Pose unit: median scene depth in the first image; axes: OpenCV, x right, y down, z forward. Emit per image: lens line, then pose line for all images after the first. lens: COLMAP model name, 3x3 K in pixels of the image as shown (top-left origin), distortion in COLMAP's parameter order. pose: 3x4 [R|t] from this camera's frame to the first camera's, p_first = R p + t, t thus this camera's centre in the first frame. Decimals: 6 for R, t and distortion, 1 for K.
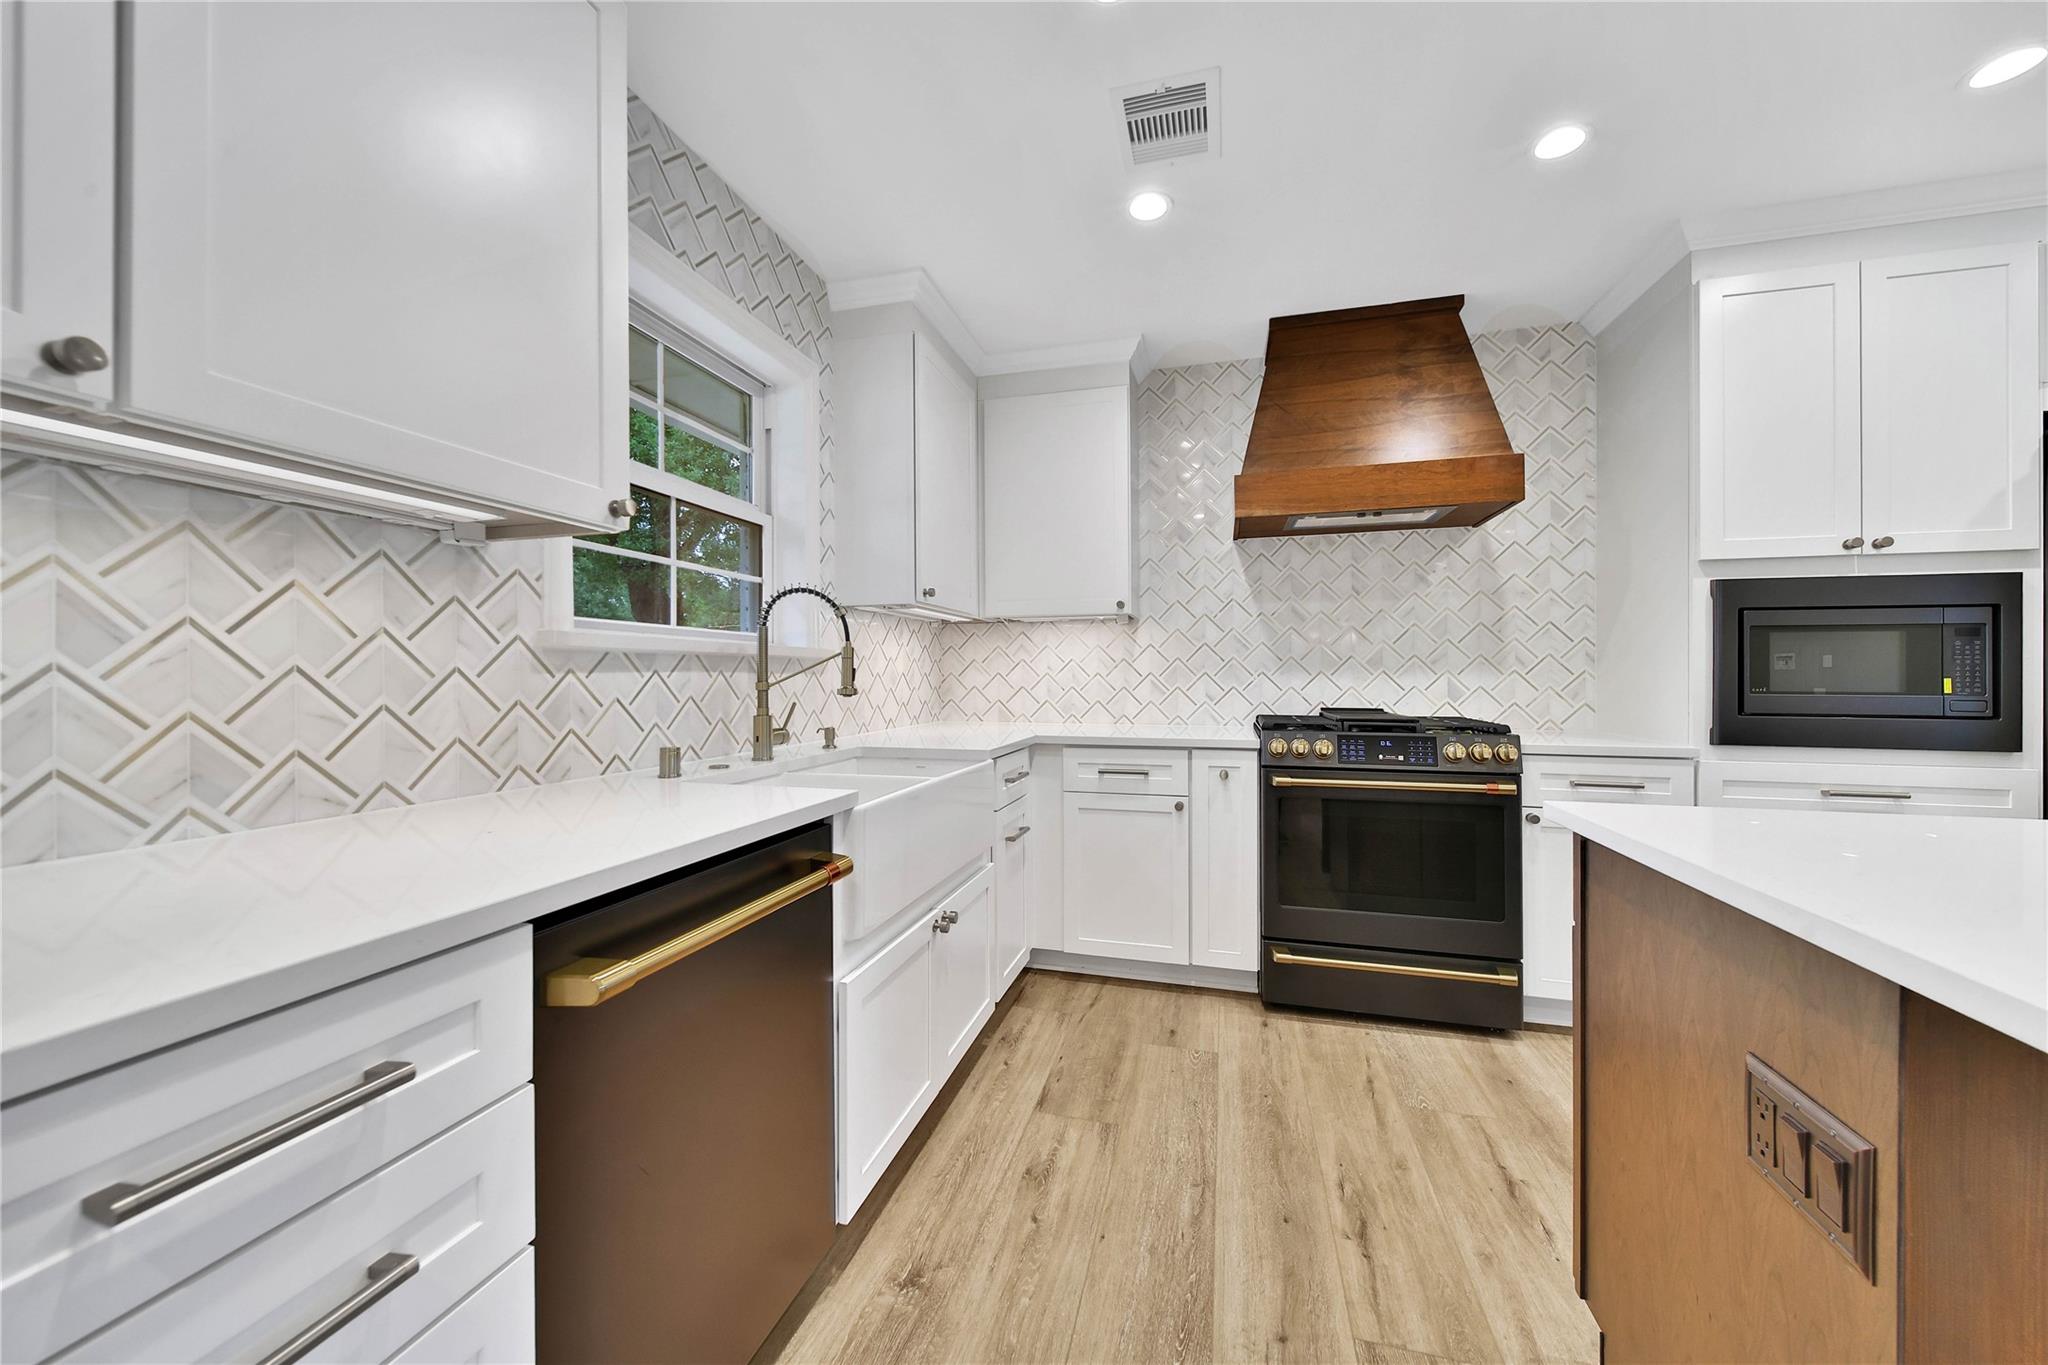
lens RADIAL K [[735.1, 0, 1024.2], [0, 735.1, 674.1], [0, 0, 1]] dist [0.001134, -0.001205]
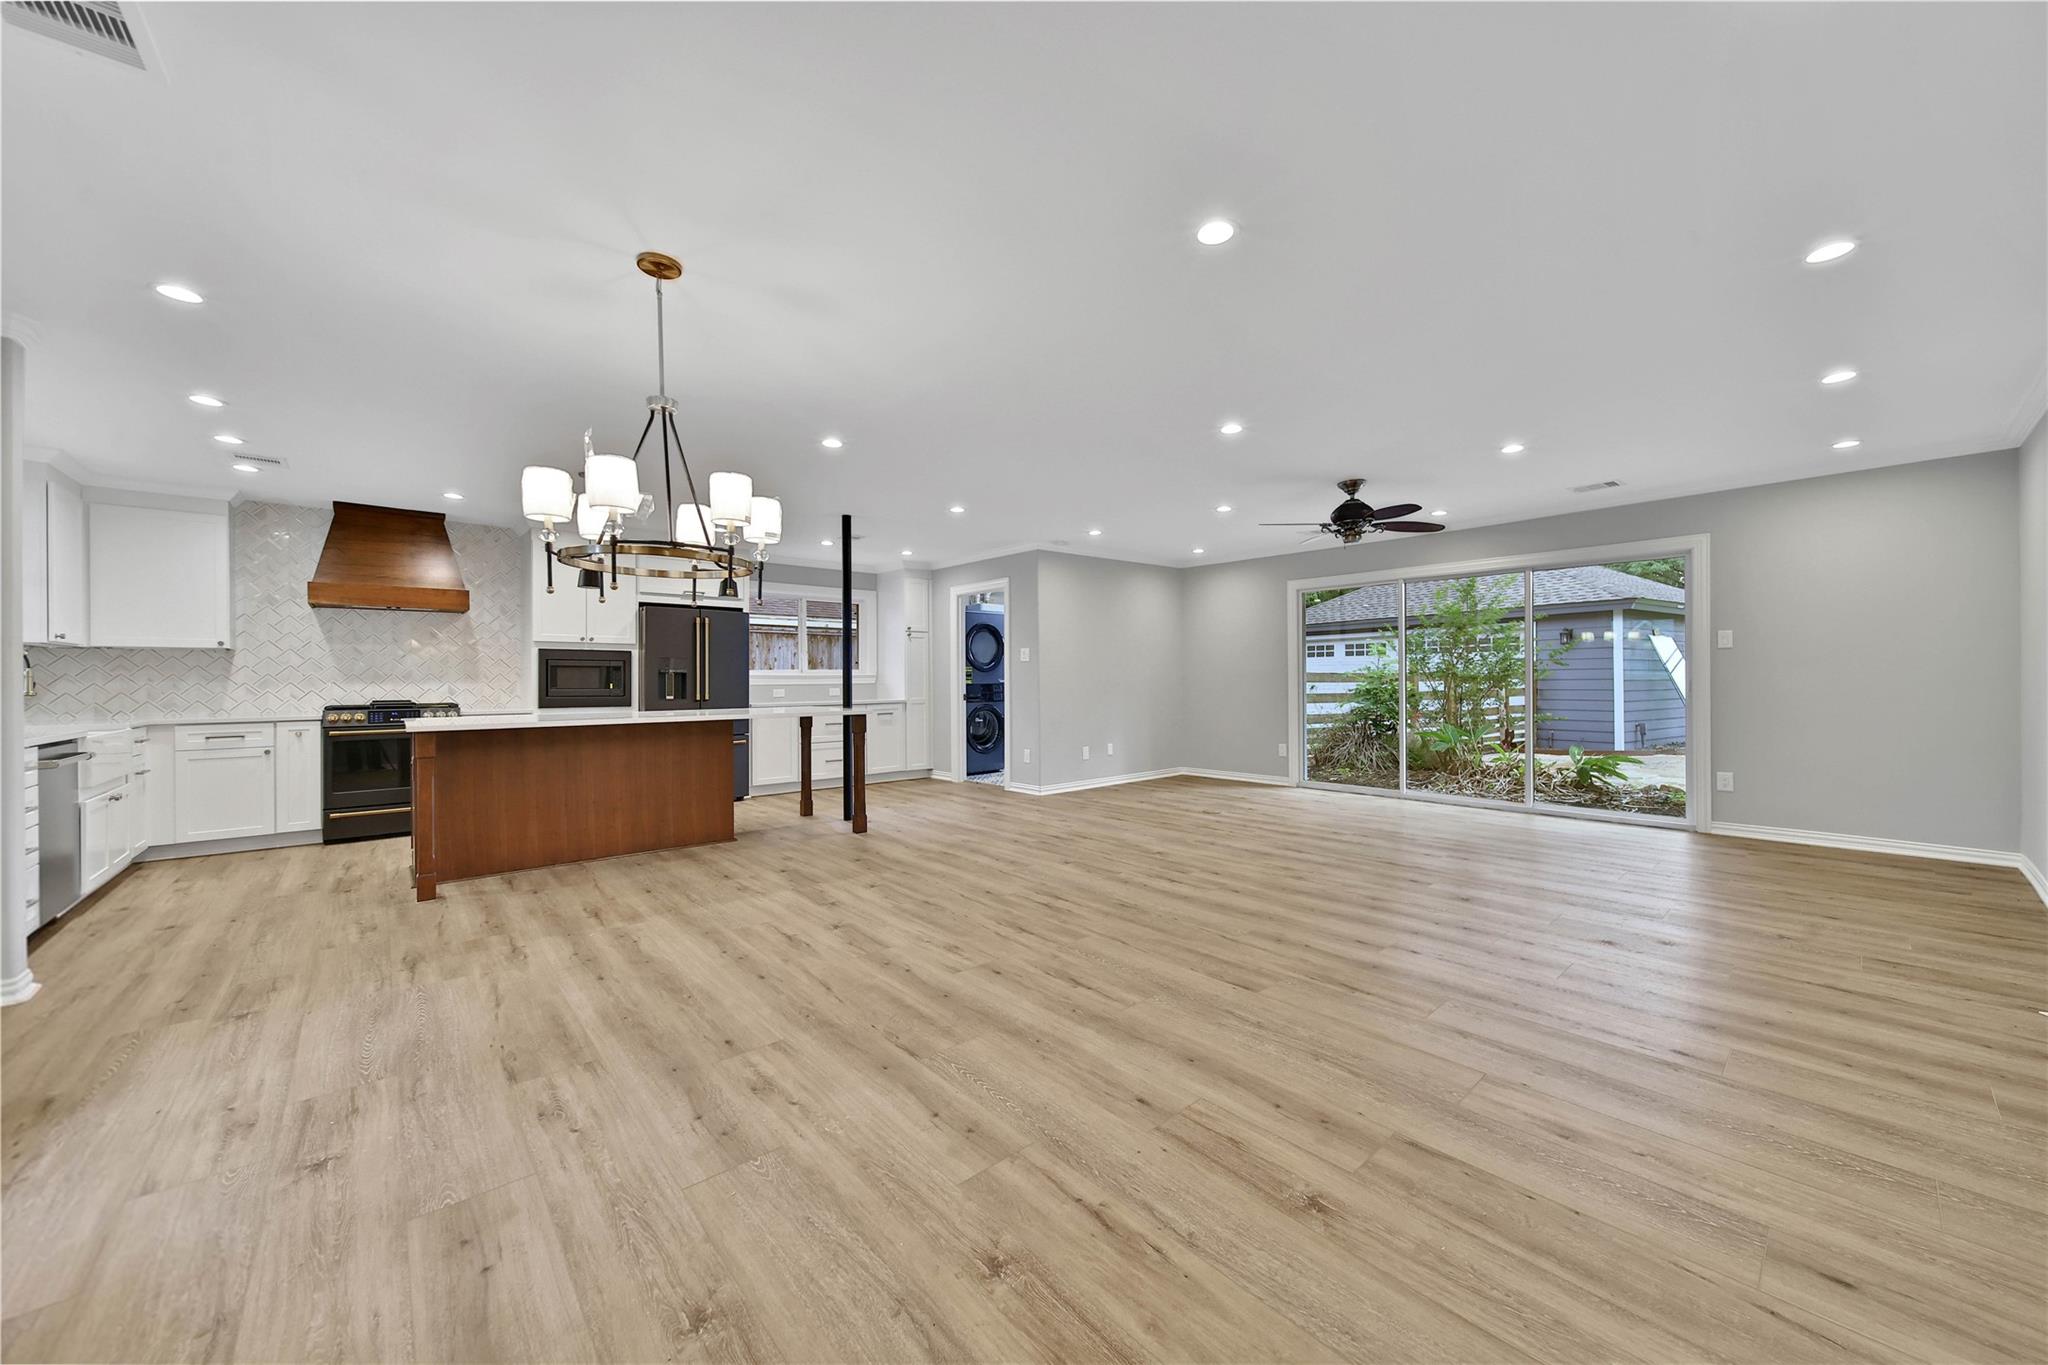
lens RADIAL K [[735.1, 0, 1024.3], [0, 735.1, 678.4], [0, 0, 1]] dist [0.001134, -0.001205]
pose [[0.545376, -0.000481, 0.838192, -0.348743], [0.002661, 0.999996, -0.001157, -0.006492], [-0.838187, 0.002861, 0.545375, -1.853419]]
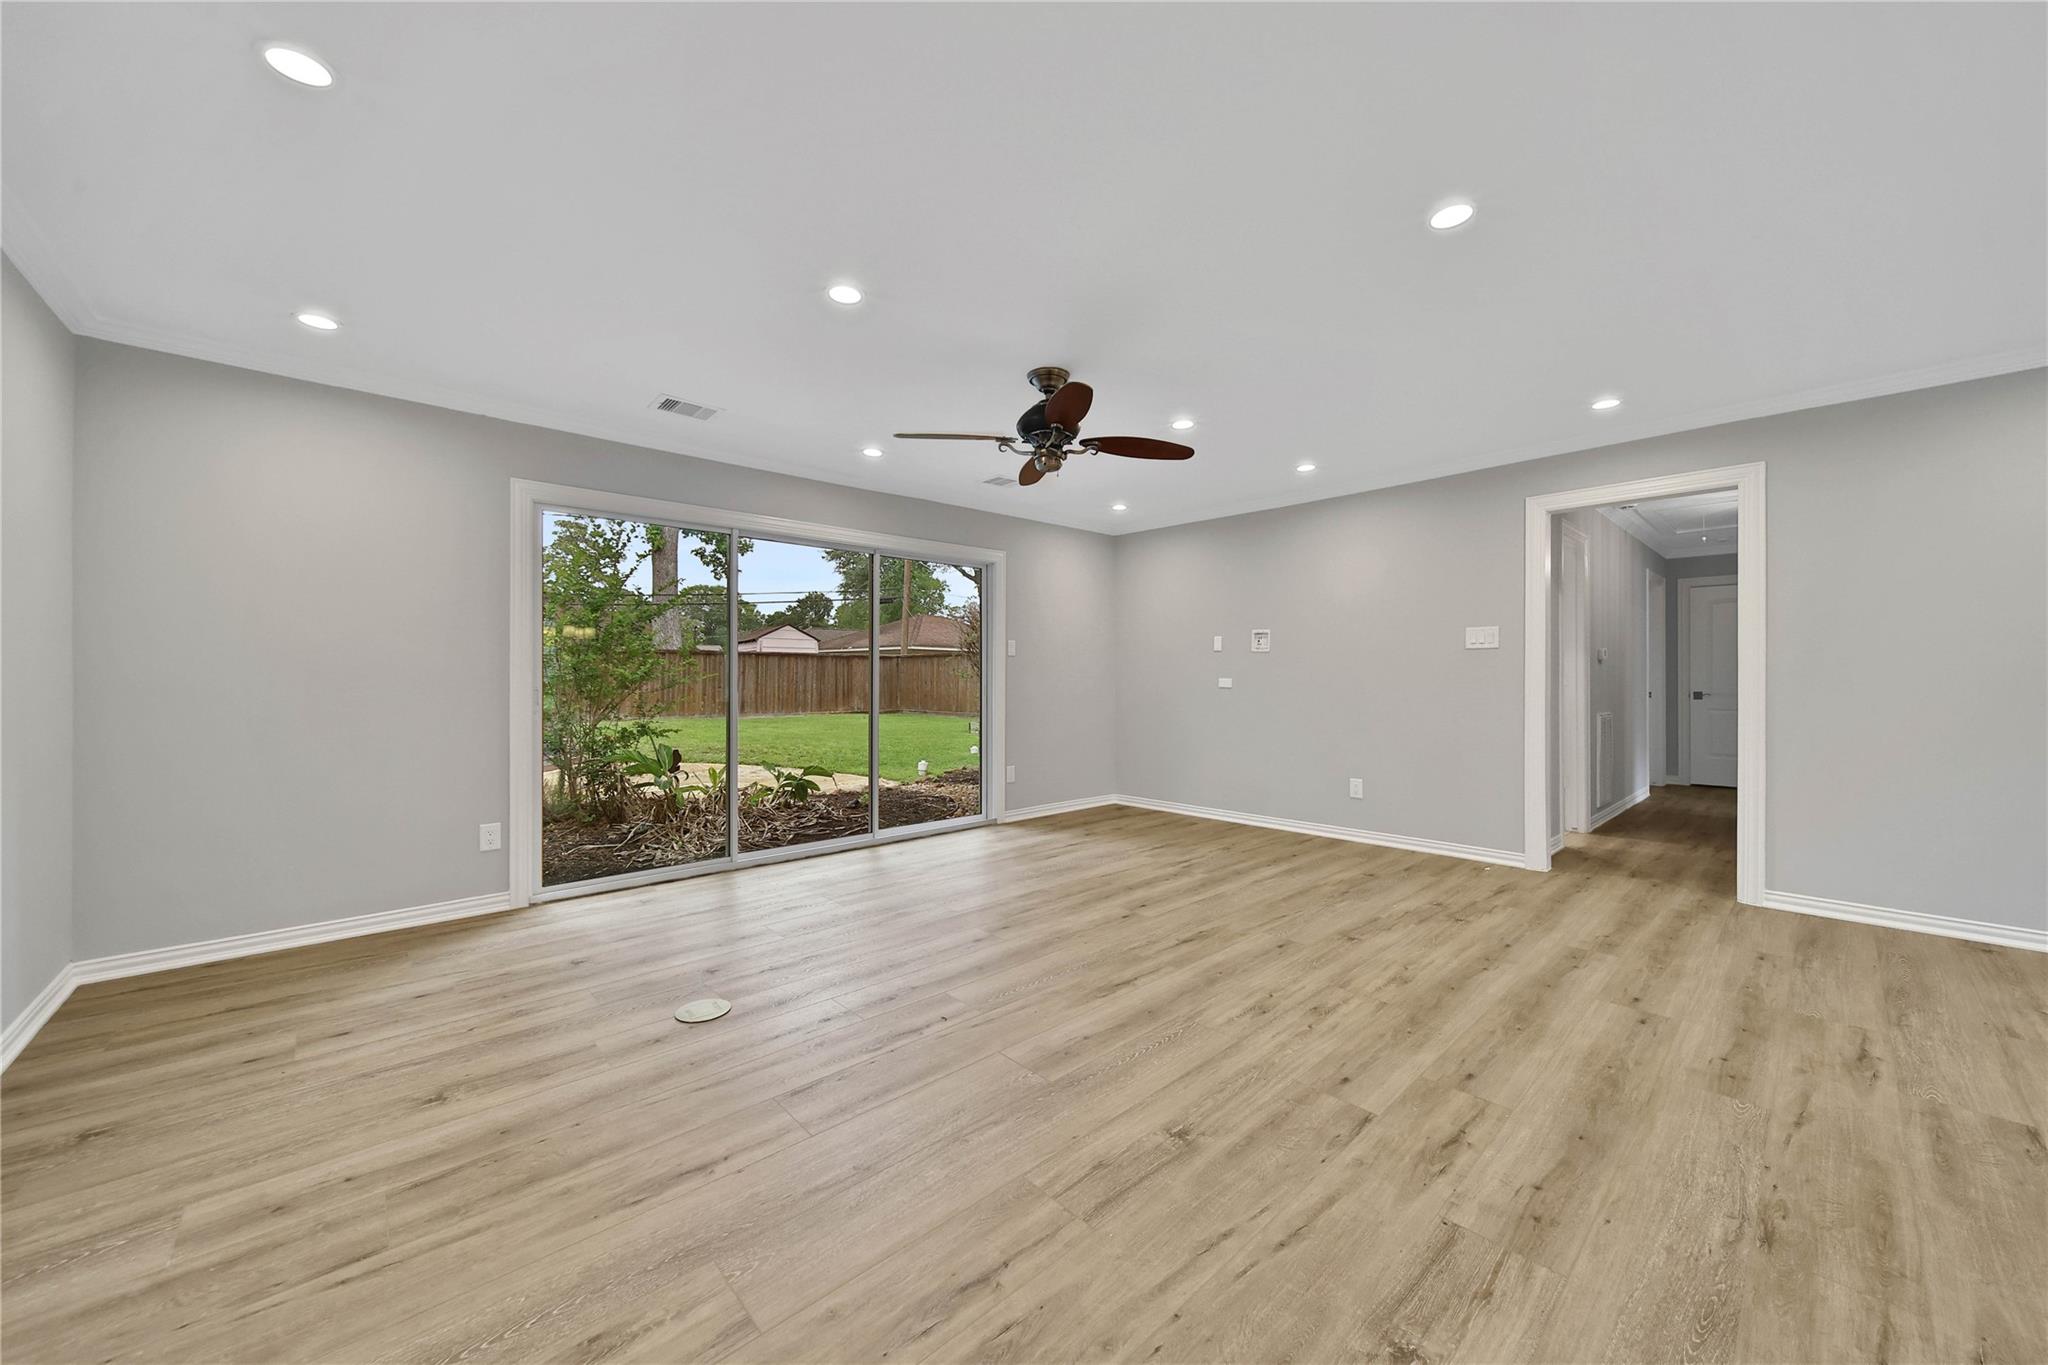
lens RADIAL K [[747.8, 0, 1029.3], [0, 747.8, 679.7], [0, 0, 1]] dist [0.002930, -0.002169]
pose [[-0.848783, 0.003008, 0.528733, 1.245336], [0.002473, 0.999995, -0.001719, -0.008667], [-0.528736, -0.000151, -0.848787, -0.319232]]
